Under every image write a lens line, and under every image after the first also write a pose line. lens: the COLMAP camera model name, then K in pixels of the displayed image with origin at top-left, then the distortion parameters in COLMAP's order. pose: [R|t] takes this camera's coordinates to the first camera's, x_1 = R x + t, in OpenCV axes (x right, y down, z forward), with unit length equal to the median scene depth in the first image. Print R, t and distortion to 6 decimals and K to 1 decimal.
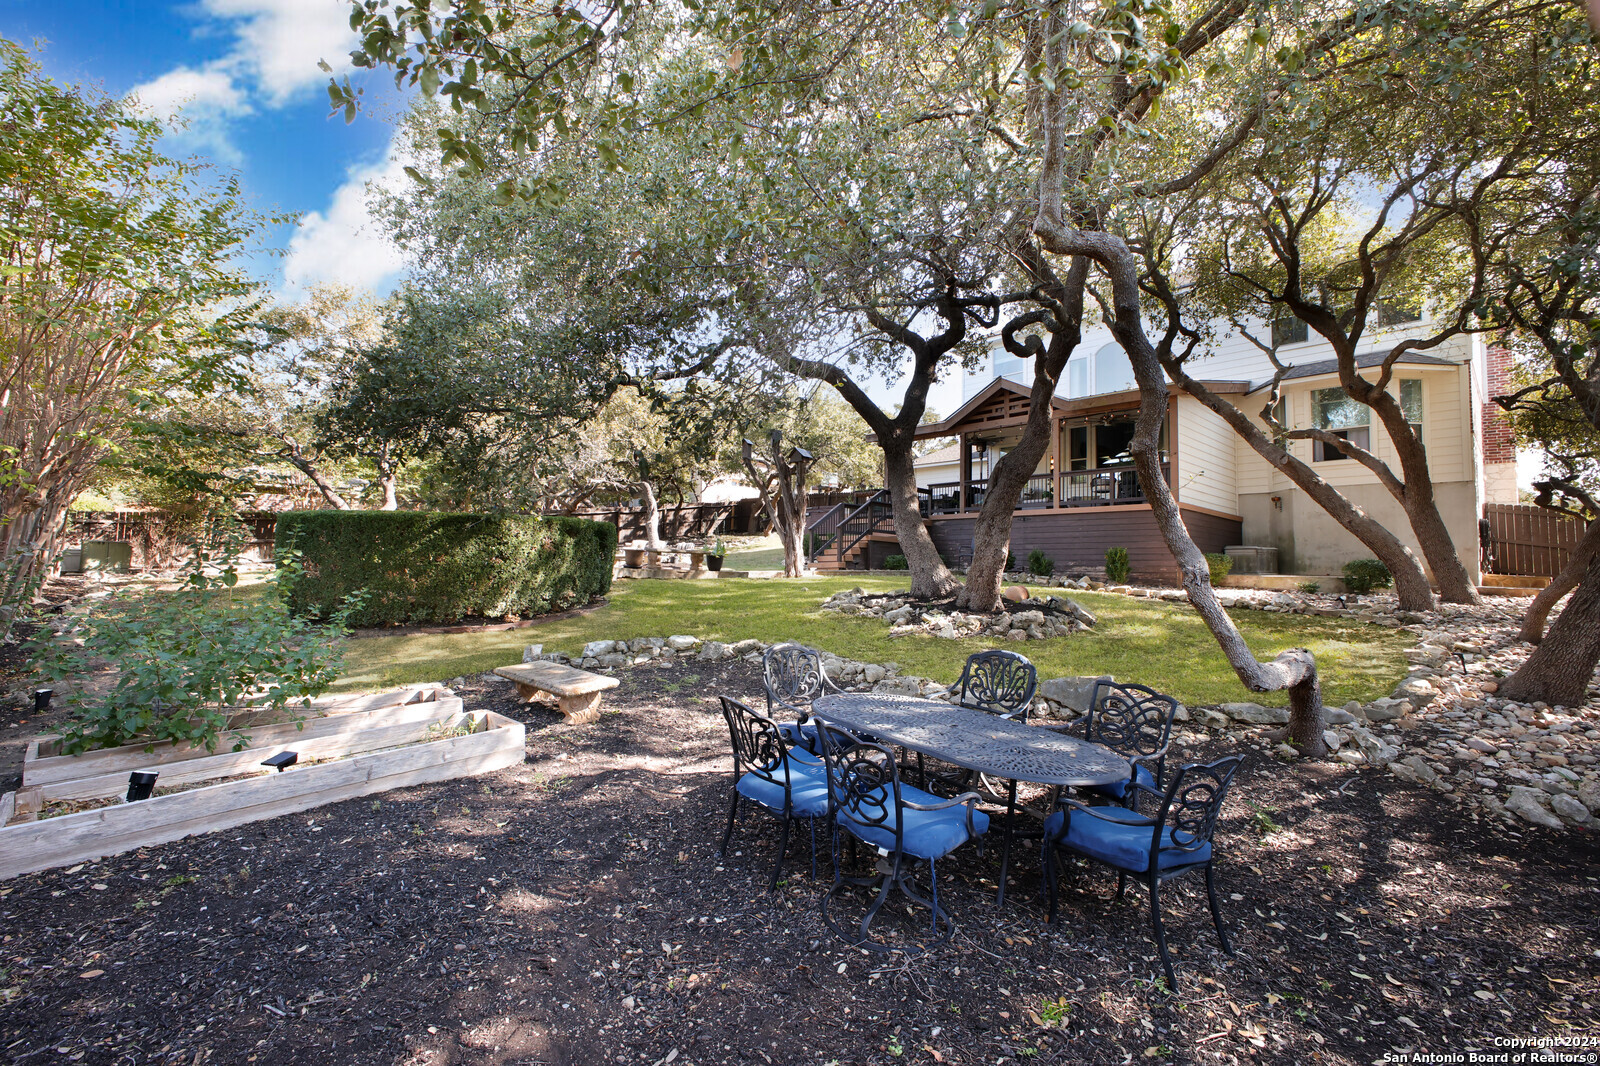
lens RADIAL K [[695.8, 0, 800.0], [0, 695.8, 533.0], [0, 0, 1]] dist [0.000011, -0.000007]
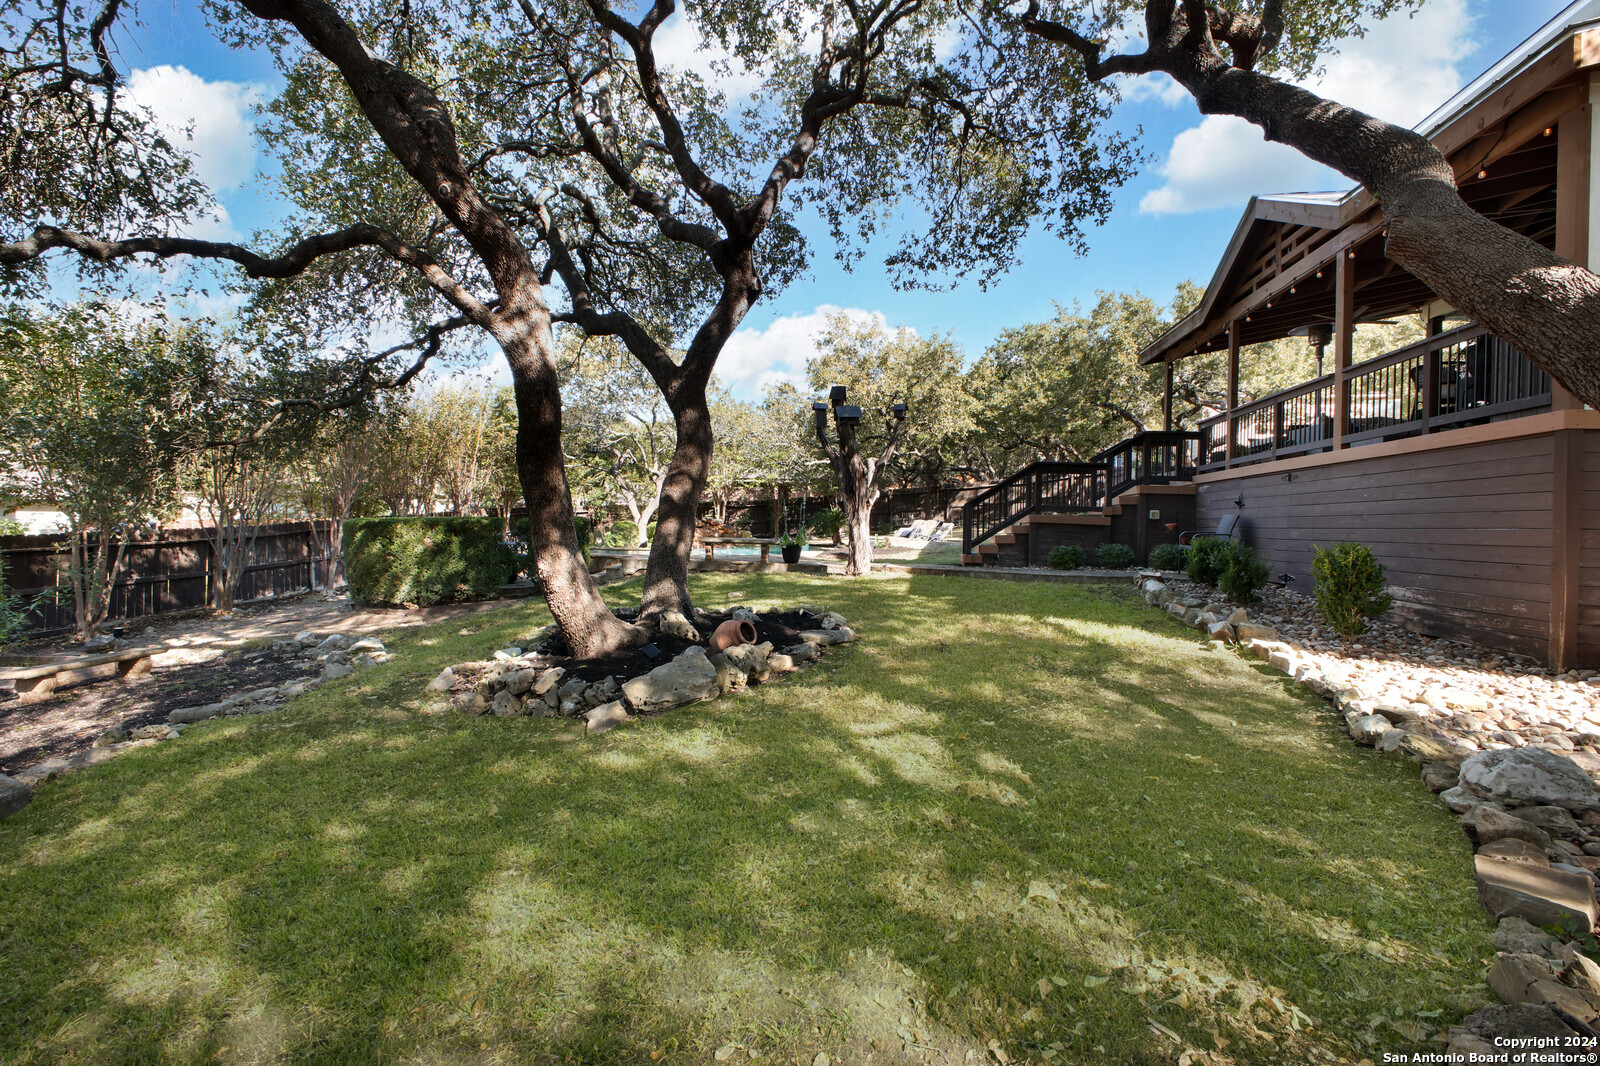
lens RADIAL K [[695.8, 0, 800.0], [0, 695.8, 533.0], [0, 0, 1]] dist [0.000011, -0.000007]
pose [[0.607565, 0.001763, -0.794268, 0.909326], [0.036908, 0.998855, 0.030450, -0.014200], [0.793412, -0.047815, 0.606804, 0.771657]]
